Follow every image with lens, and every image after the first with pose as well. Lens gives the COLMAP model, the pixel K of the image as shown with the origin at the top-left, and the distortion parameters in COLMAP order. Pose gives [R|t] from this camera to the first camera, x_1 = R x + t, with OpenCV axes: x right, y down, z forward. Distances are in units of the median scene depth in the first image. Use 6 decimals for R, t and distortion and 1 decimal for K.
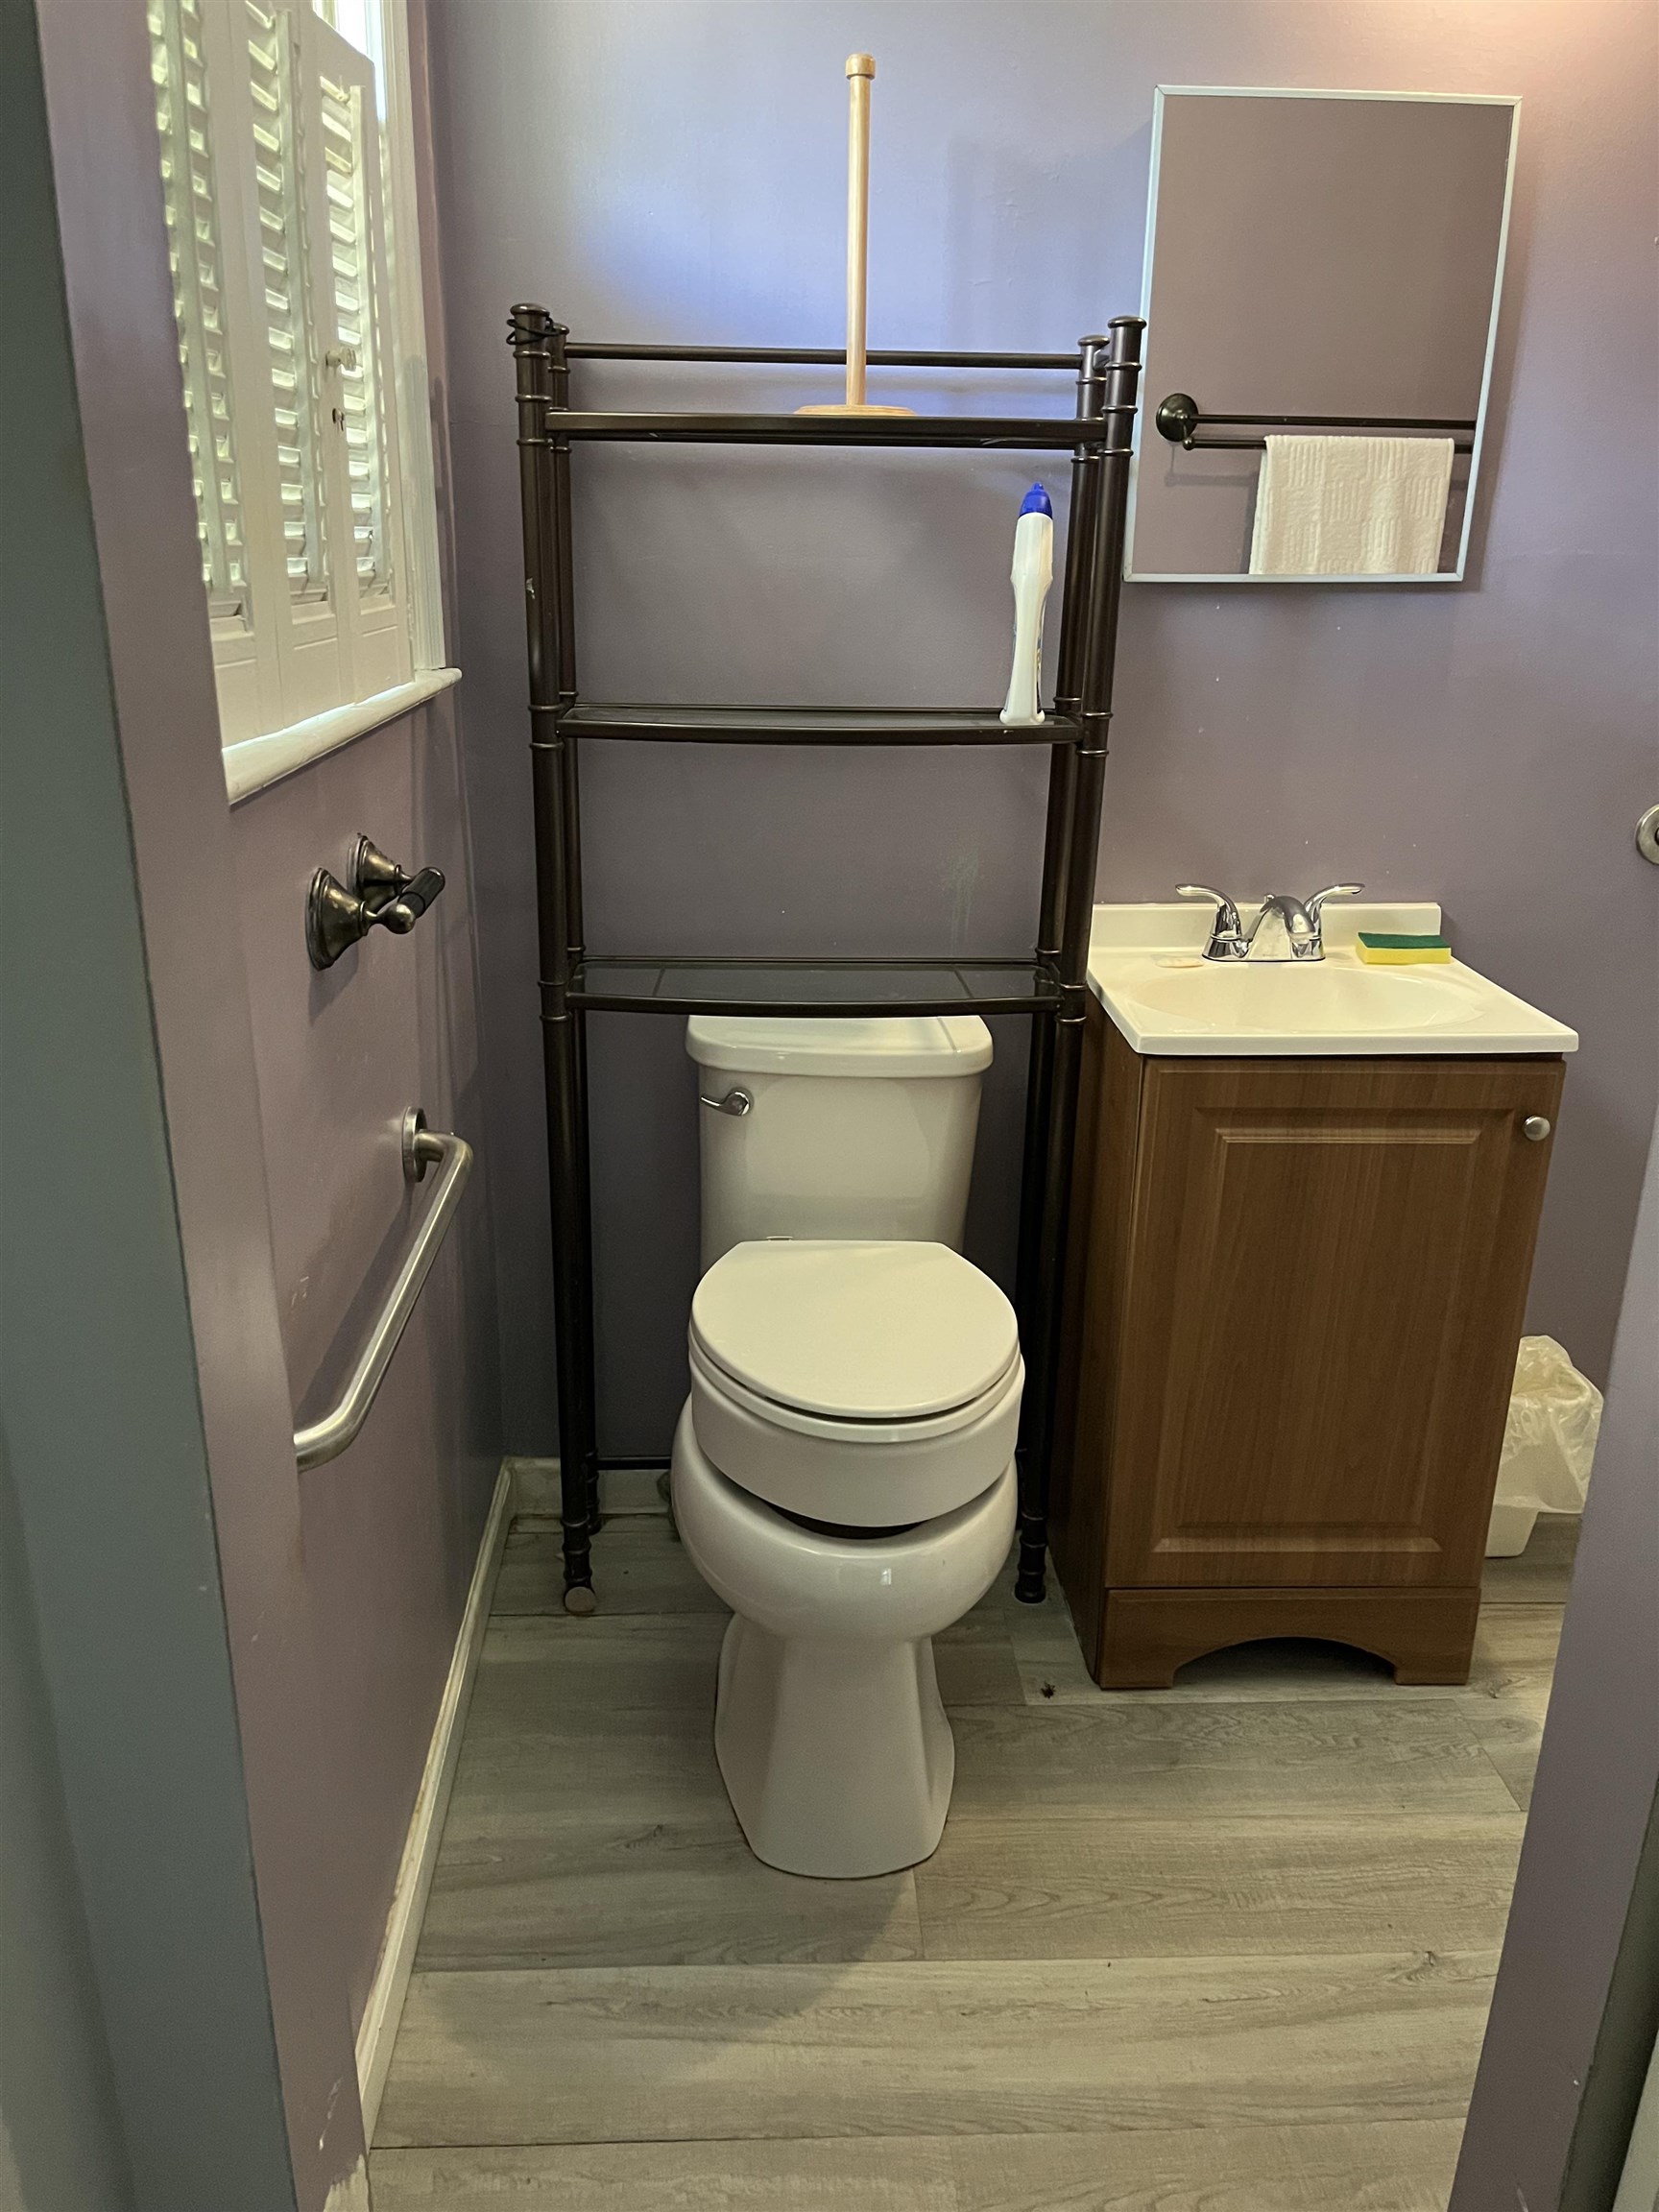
lens RADIAL K [[1666.6, 0, 828.0], [0, 1666.6, 1110.8], [0, 0, 1]] dist [0.052529, -0.080823]
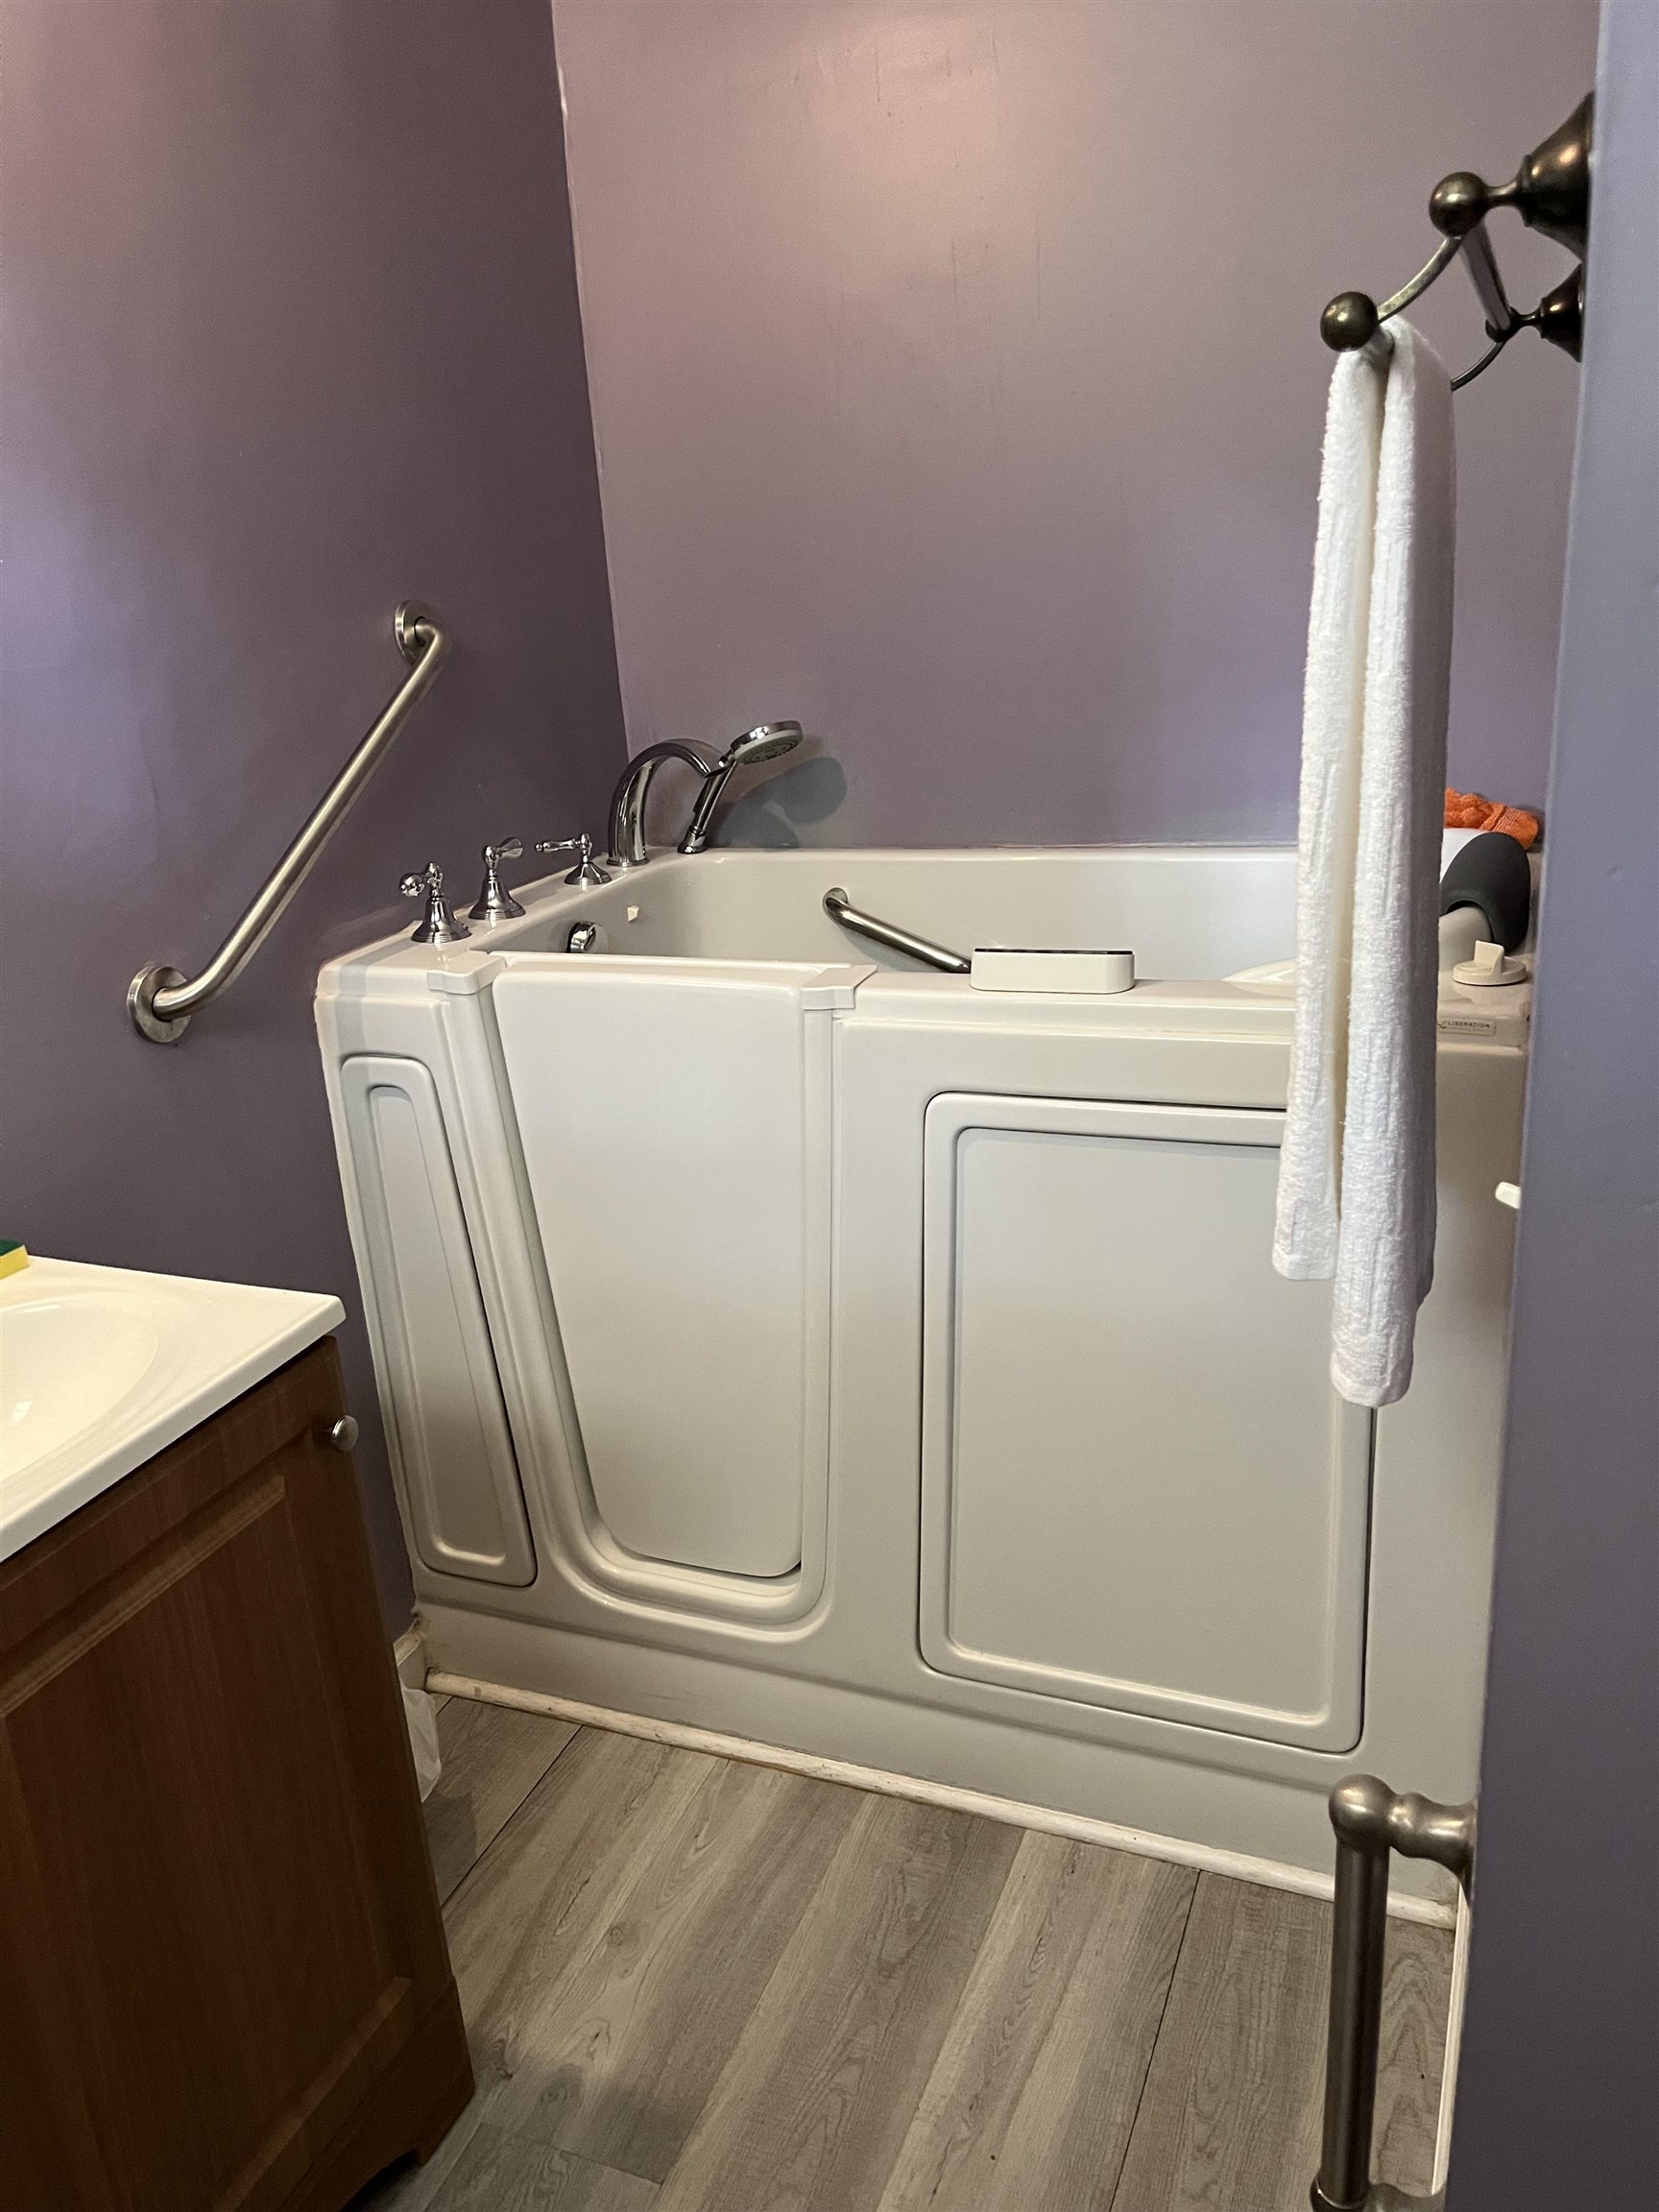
lens RADIAL K [[1666.6, 0, 829.4], [0, 1666.6, 1102.4], [0, 0, 1]] dist [0.052529, -0.080823]
pose [[0.418739, -0.332033, 0.845229, -0.065043], [0.362465, 0.914513, 0.179680, -0.177884], [-0.832633, 0.231127, 0.503292, 0.411040]]
